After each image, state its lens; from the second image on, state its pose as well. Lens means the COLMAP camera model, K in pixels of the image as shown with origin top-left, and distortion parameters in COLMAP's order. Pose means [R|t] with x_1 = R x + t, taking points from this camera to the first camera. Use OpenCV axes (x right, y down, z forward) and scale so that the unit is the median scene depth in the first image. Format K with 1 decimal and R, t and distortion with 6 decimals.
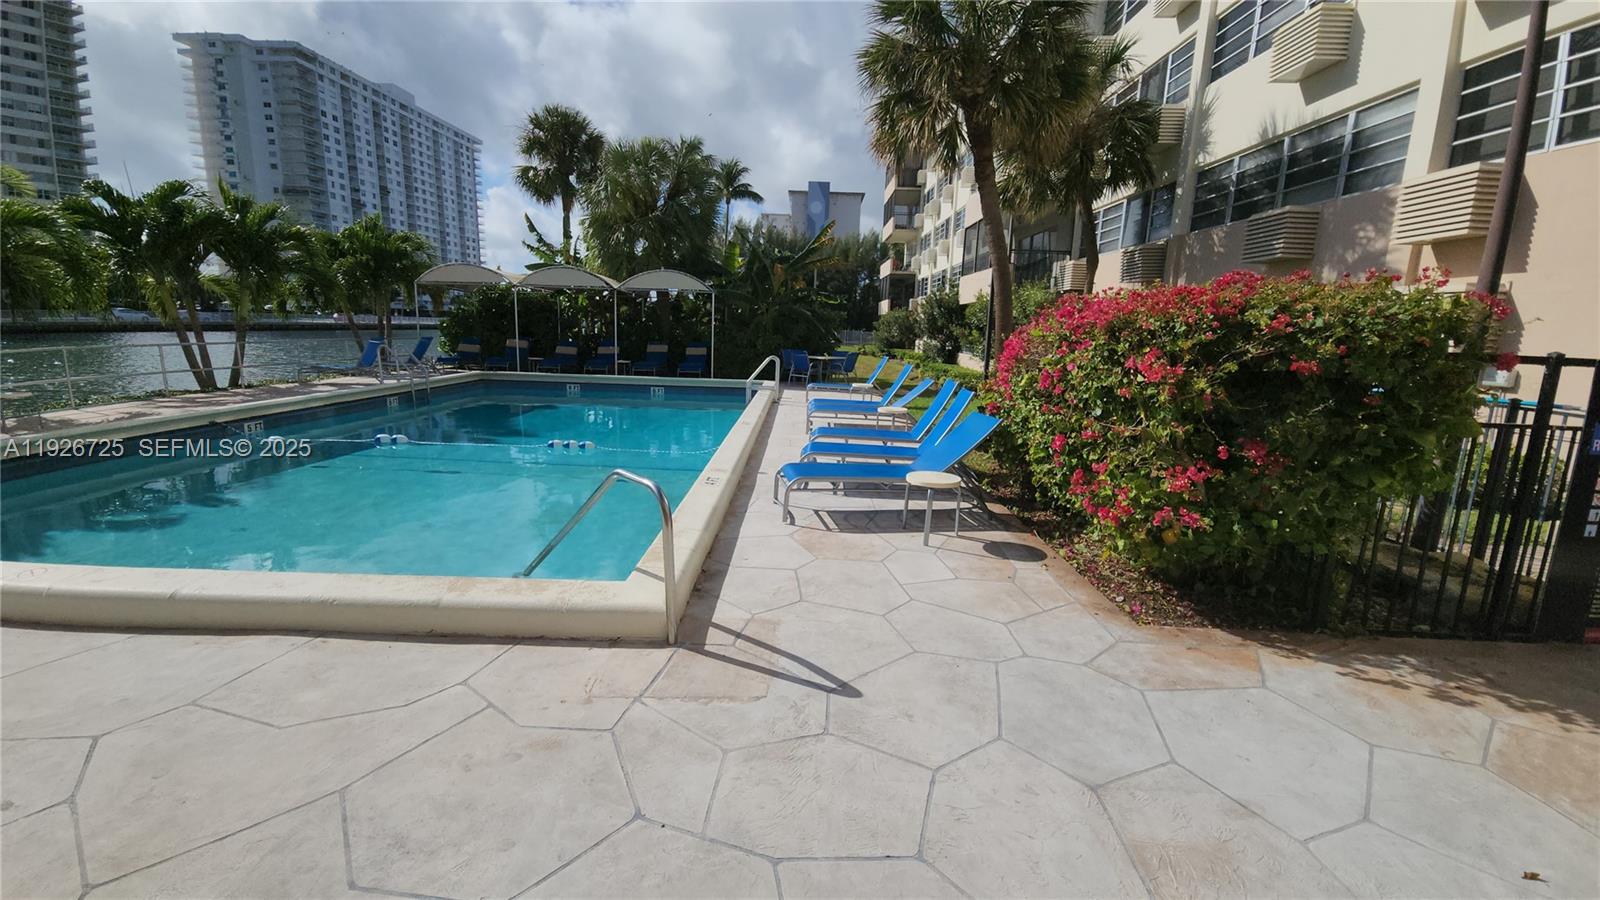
lens RADIAL K [[651.7, 0, 800.4], [0, 651.7, 452.1], [0, 0, 1]] dist [0.010704, -0.004651]
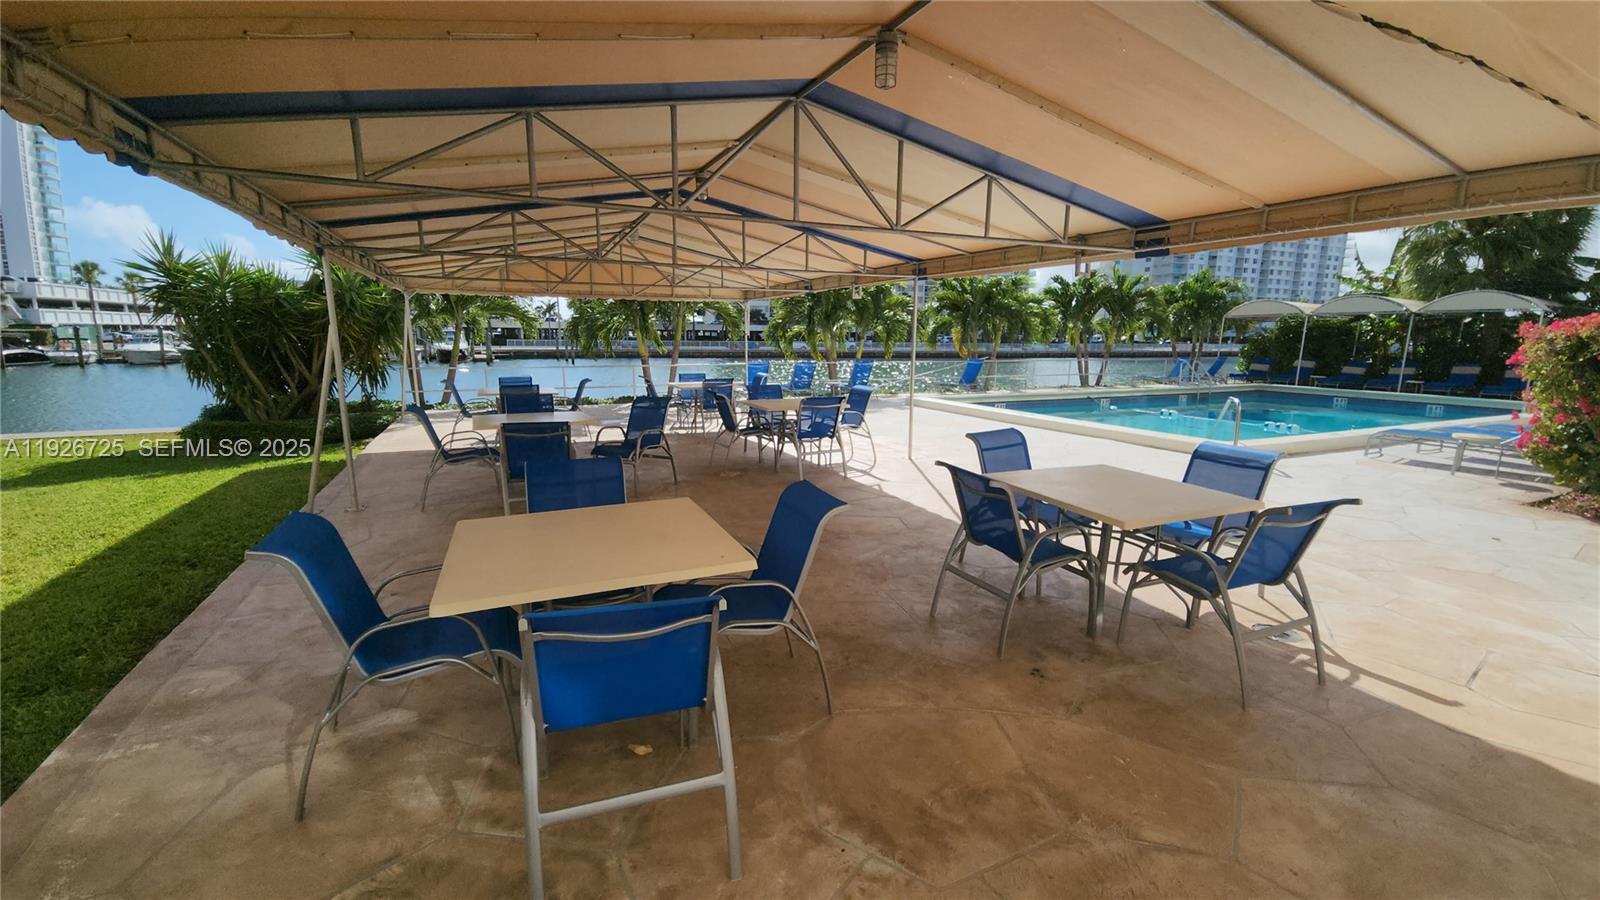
lens RADIAL K [[651.7, 0, 800.4], [0, 651.7, 452.1], [0, 0, 1]] dist [0.010704, -0.004651]
pose [[0.431937, 0.130924, -0.892350, 0.273538], [-0.168379, 0.983718, 0.062826, 0.075486], [0.886047, 0.123116, 0.446949, -0.337811]]
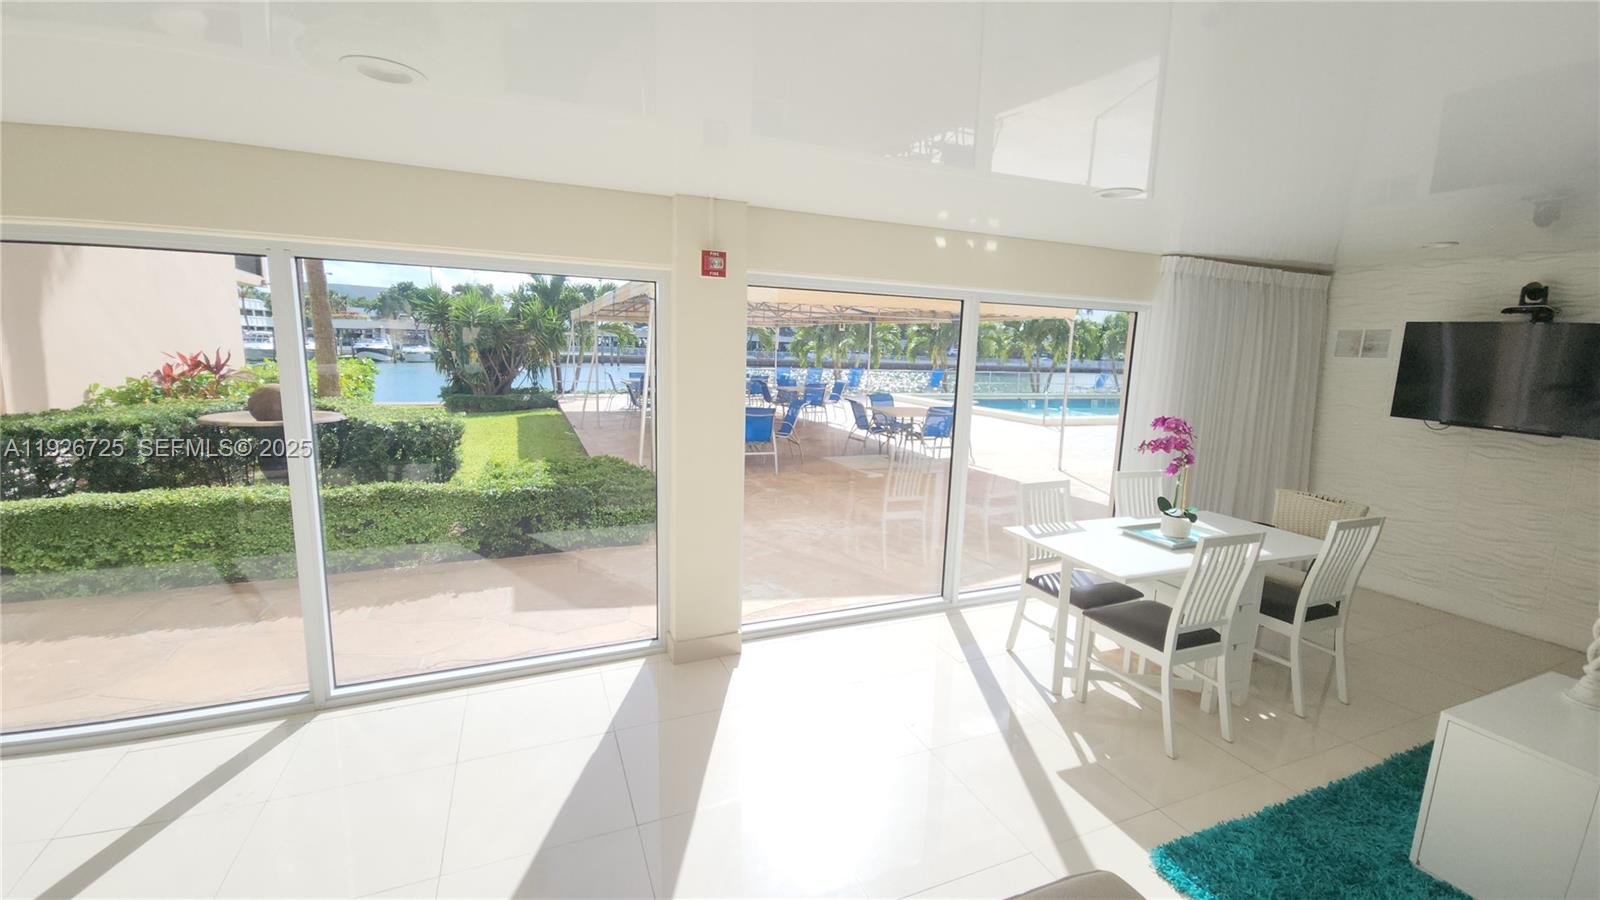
lens RADIAL K [[651.7, 0, 800.4], [0, 651.7, 452.1], [0, 0, 1]] dist [0.010704, -0.004651]
pose [[0.395571, 0.128132, -0.909454, 0.681751], [-0.193157, 0.979680, 0.054012, 0.110539], [0.897894, 0.154302, 0.412283, -0.496937]]
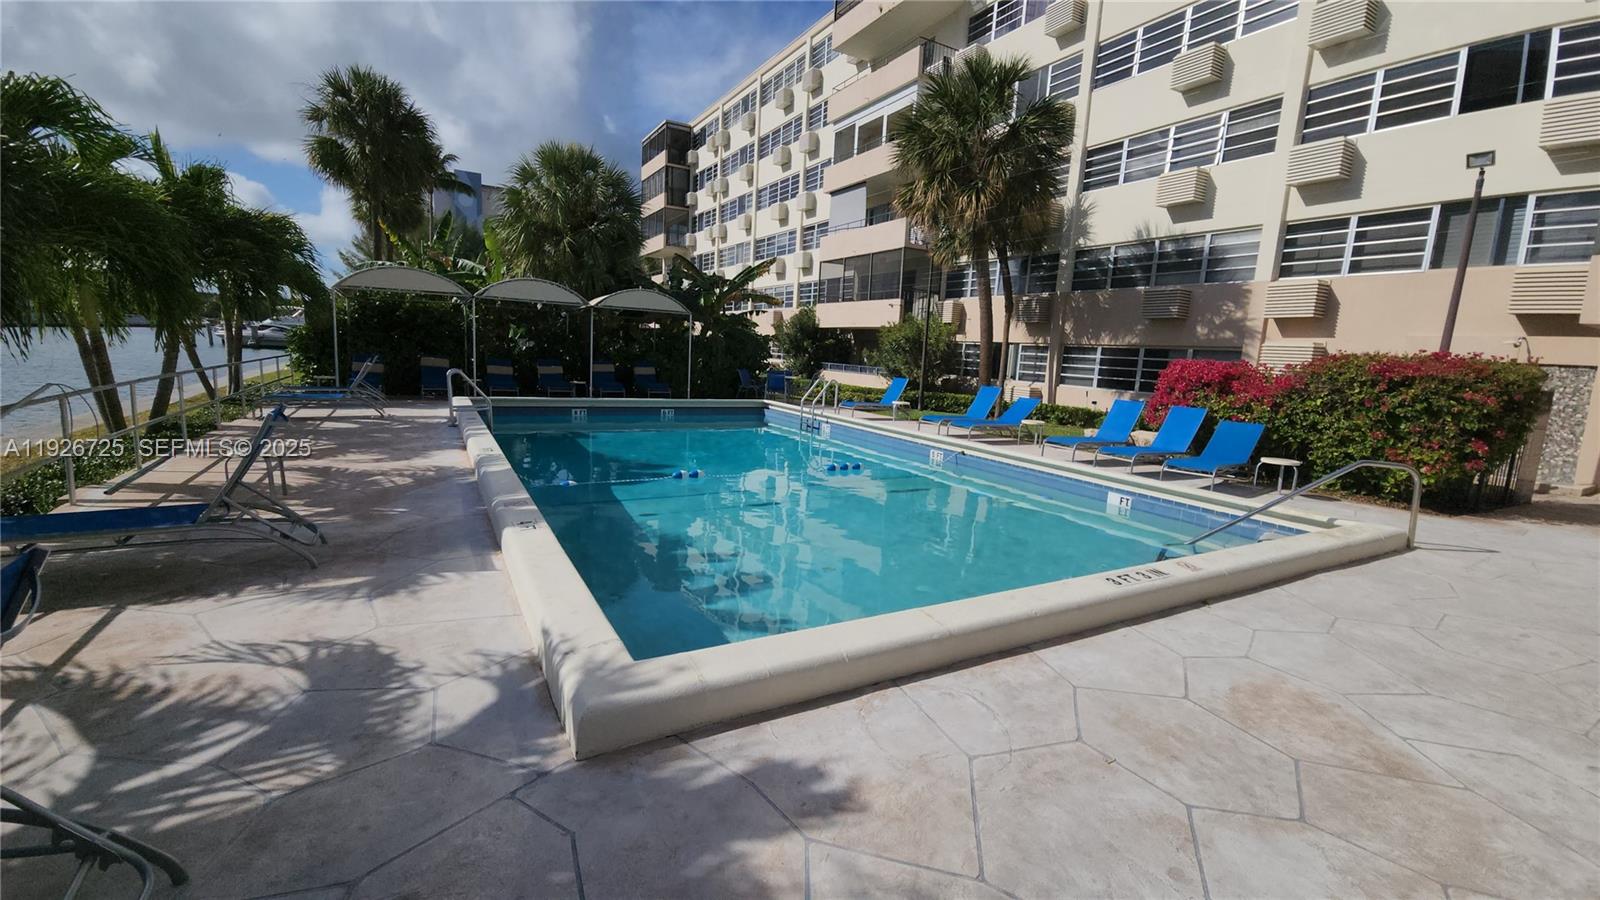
lens RADIAL K [[651.7, 0, 800.4], [0, 651.7, 452.1], [0, 0, 1]] dist [0.010704, -0.004651]
pose [[0.868648, -0.063972, 0.491282, -0.640027], [0.070639, 0.997489, 0.004988, -0.029544], [-0.490367, 0.030371, 0.870987, 0.047095]]
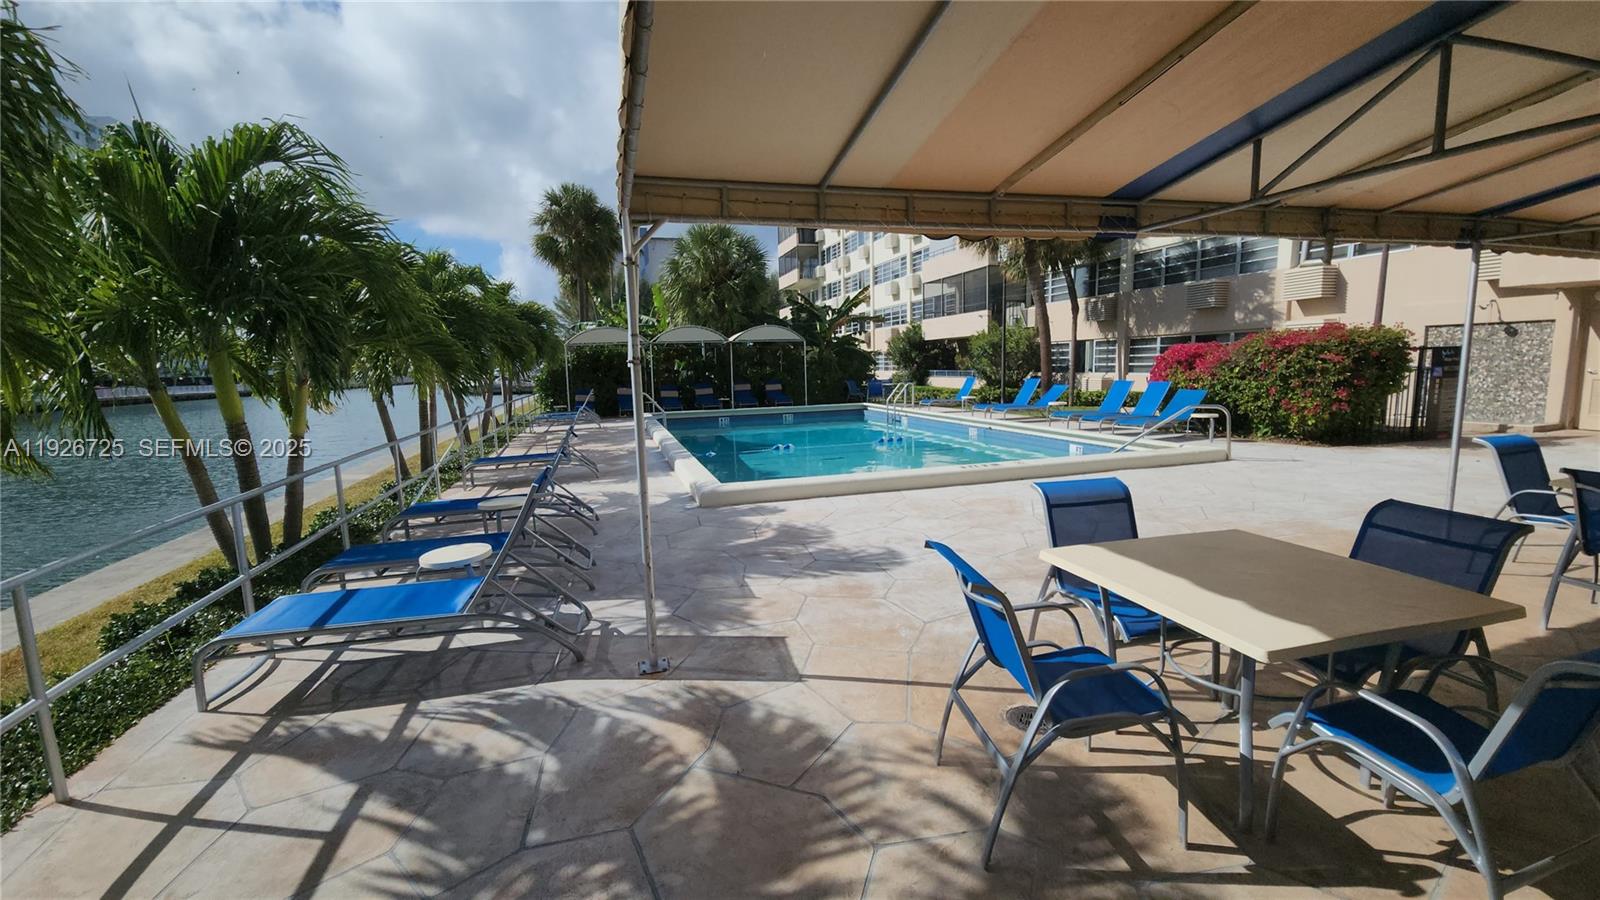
lens RADIAL K [[651.7, 0, 800.4], [0, 651.7, 452.1], [0, 0, 1]] dist [0.010704, -0.004651]
pose [[0.955587, -0.097082, 0.278259, -0.676860], [0.112797, 0.992772, -0.040992, 0.038853], [-0.272268, 0.070558, 0.959631, -0.305653]]
